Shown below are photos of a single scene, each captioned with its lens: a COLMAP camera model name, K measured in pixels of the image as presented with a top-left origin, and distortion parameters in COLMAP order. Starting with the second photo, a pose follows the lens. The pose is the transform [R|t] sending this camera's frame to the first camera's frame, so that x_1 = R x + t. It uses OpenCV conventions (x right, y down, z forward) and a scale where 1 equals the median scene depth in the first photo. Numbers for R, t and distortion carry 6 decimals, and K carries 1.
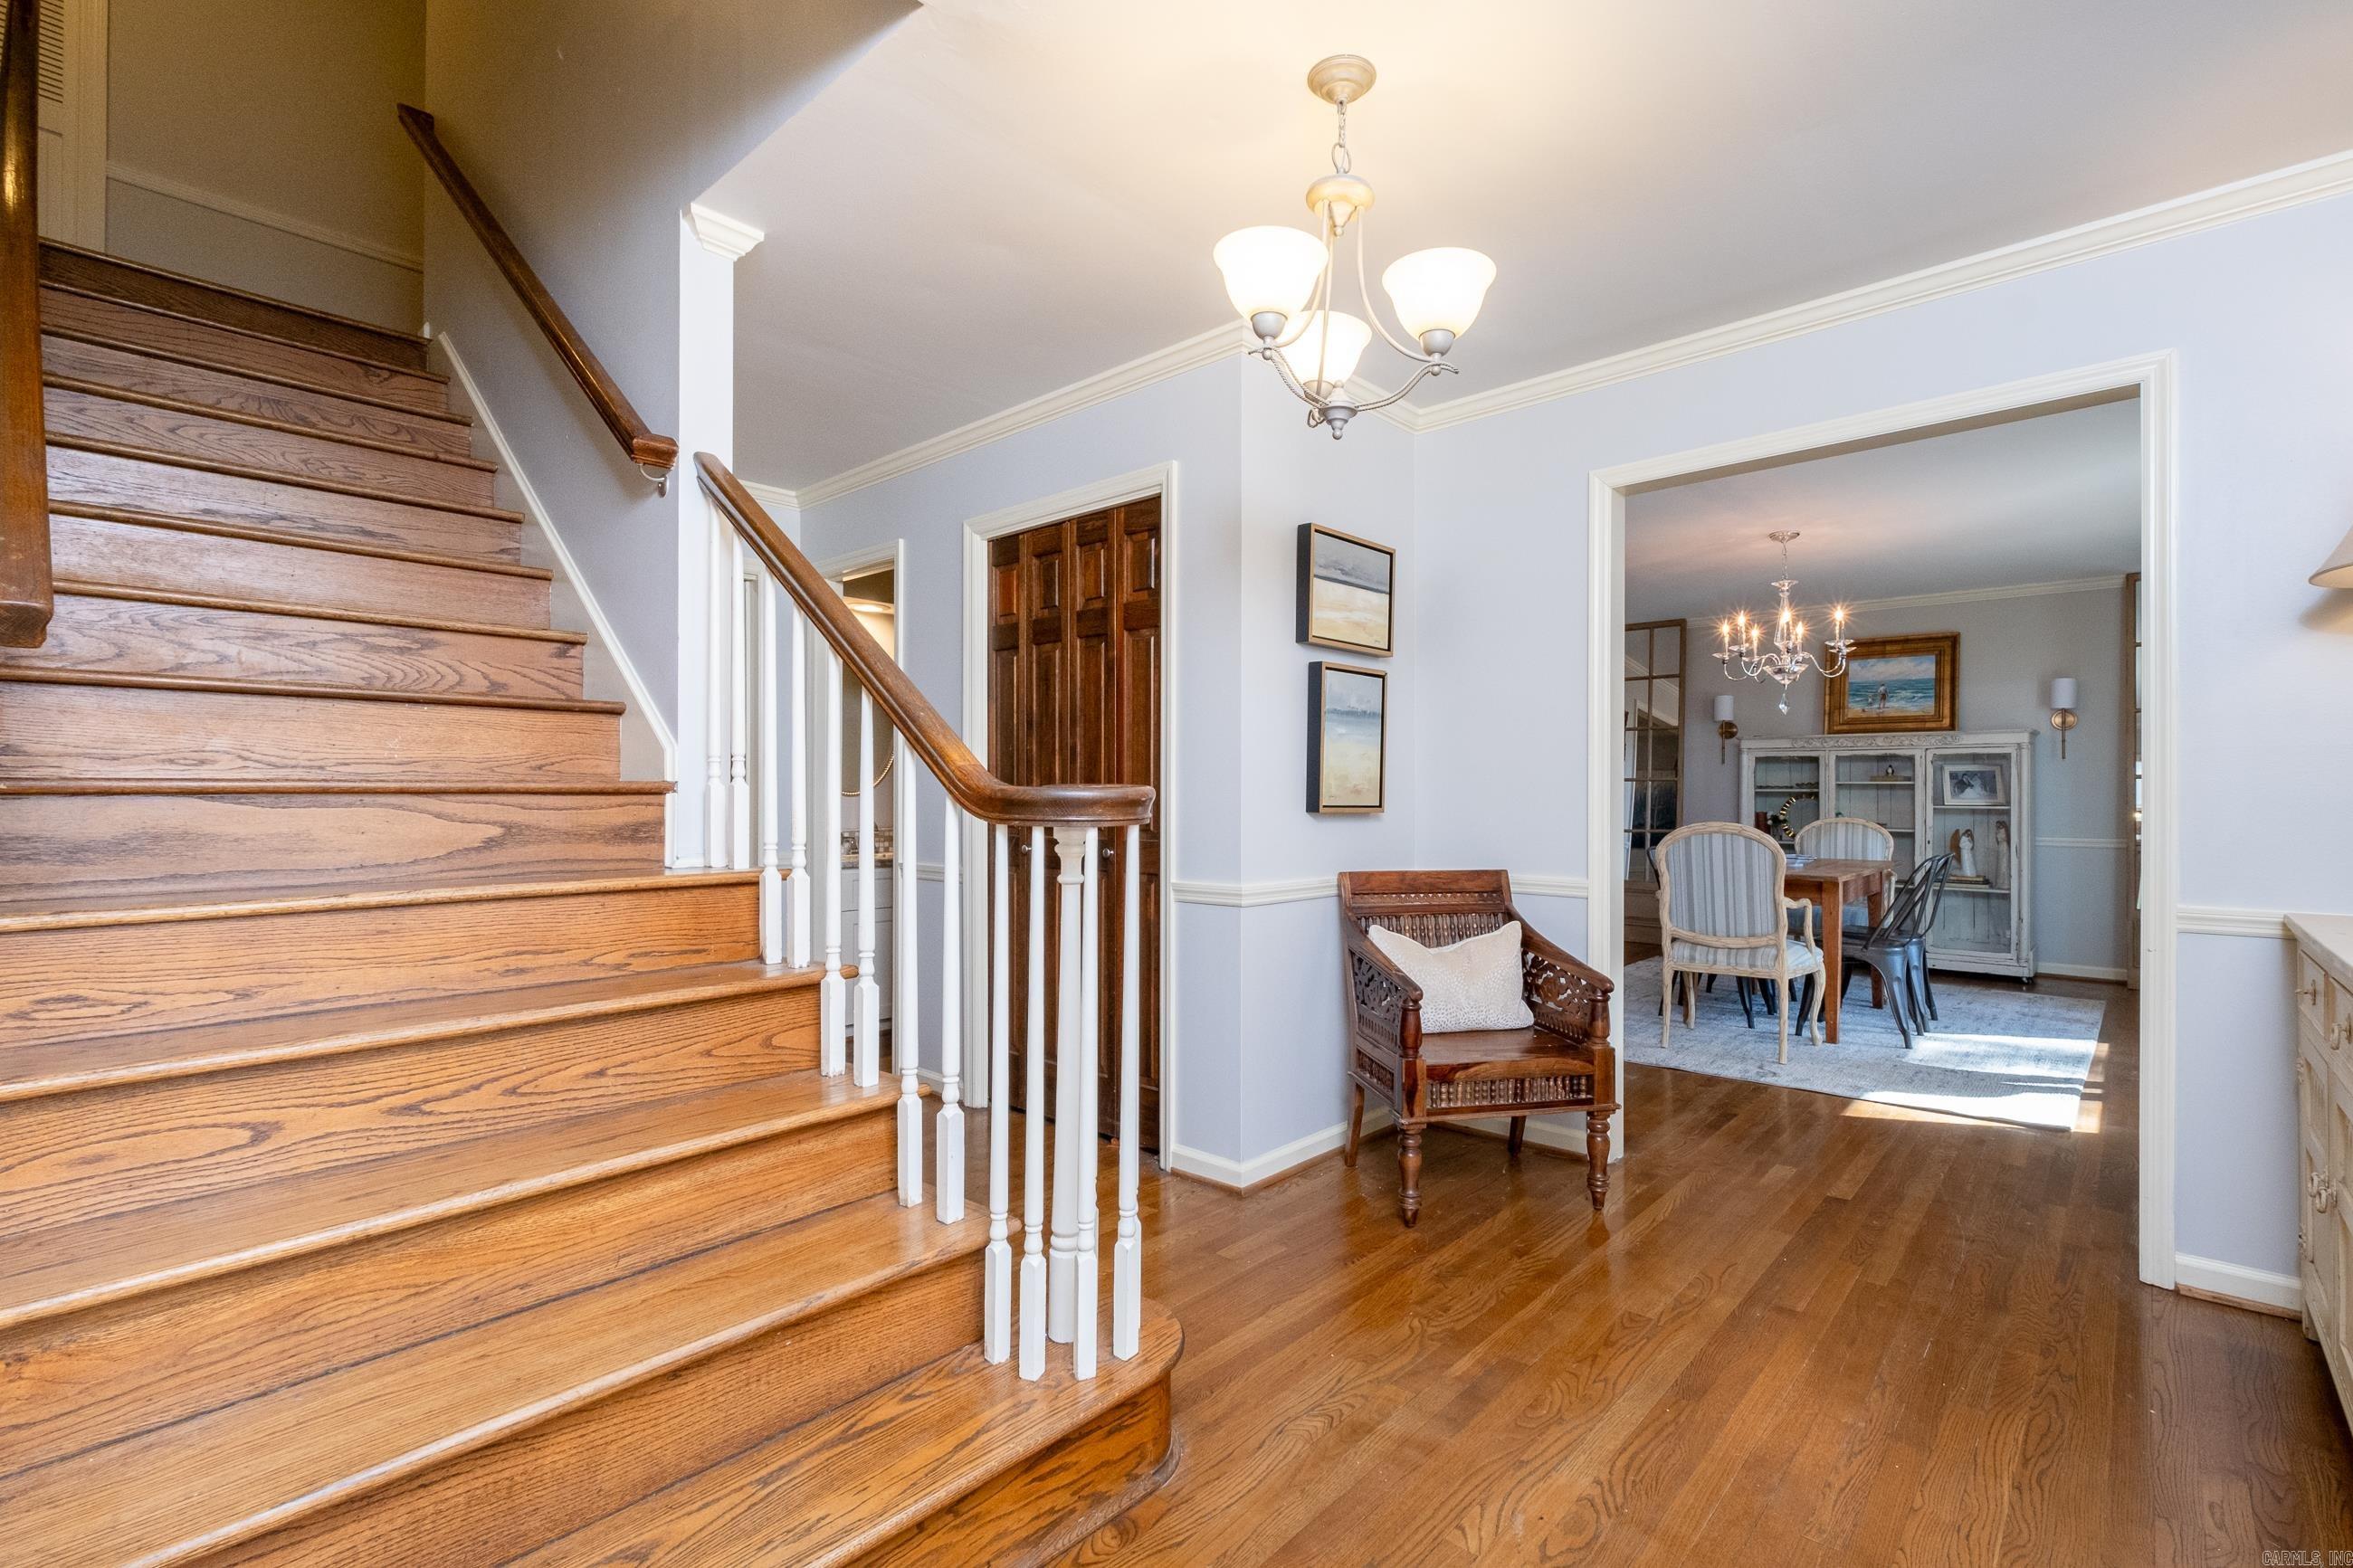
lens RADIAL K [[1073.9, 0, 1186.5], [0, 1073.9, 790.7], [0, 0, 1]] dist [-0.017415, -0.000192]
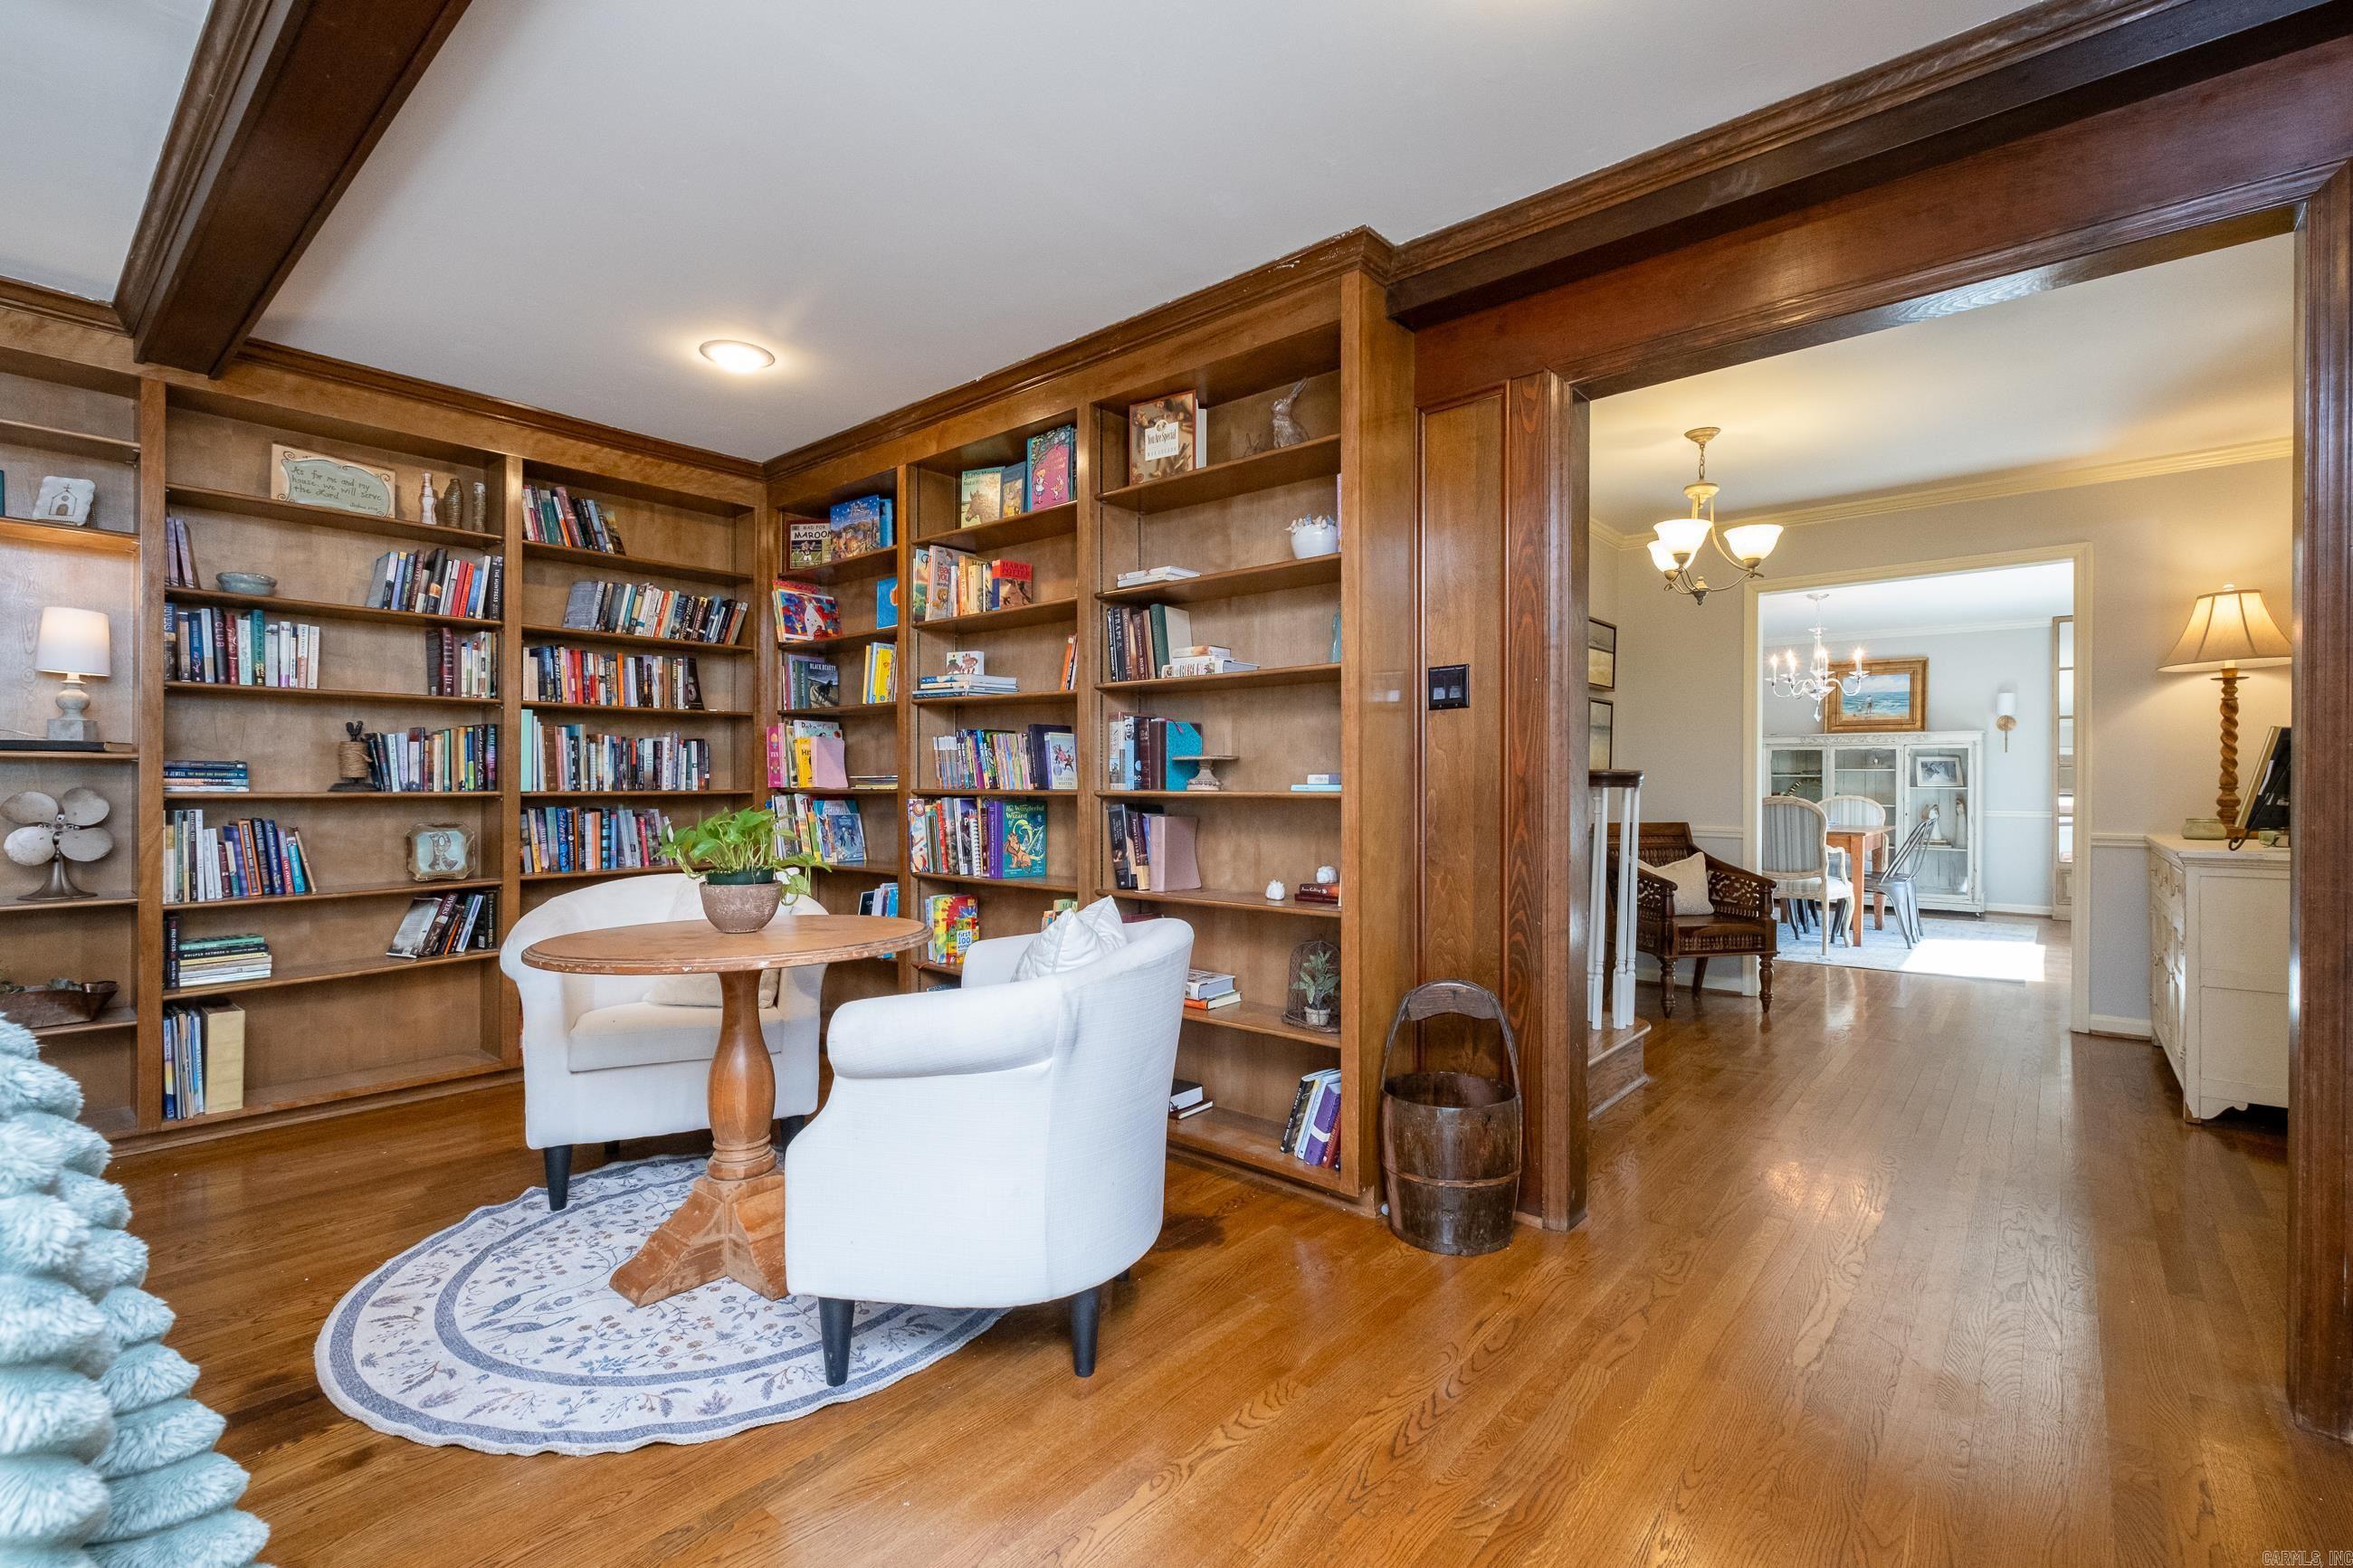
lens RADIAL K [[1050.8, 0, 1167.8], [0, 1050.8, 784.4], [0, 0, 1]] dist [-0.003373, -0.002199]
pose [[0.999514, -0.001484, 0.031146, -0.274150], [0.001364, 0.999992, 0.003874, 0.004139], [-0.031152, -0.003830, 0.999507, -0.291818]]
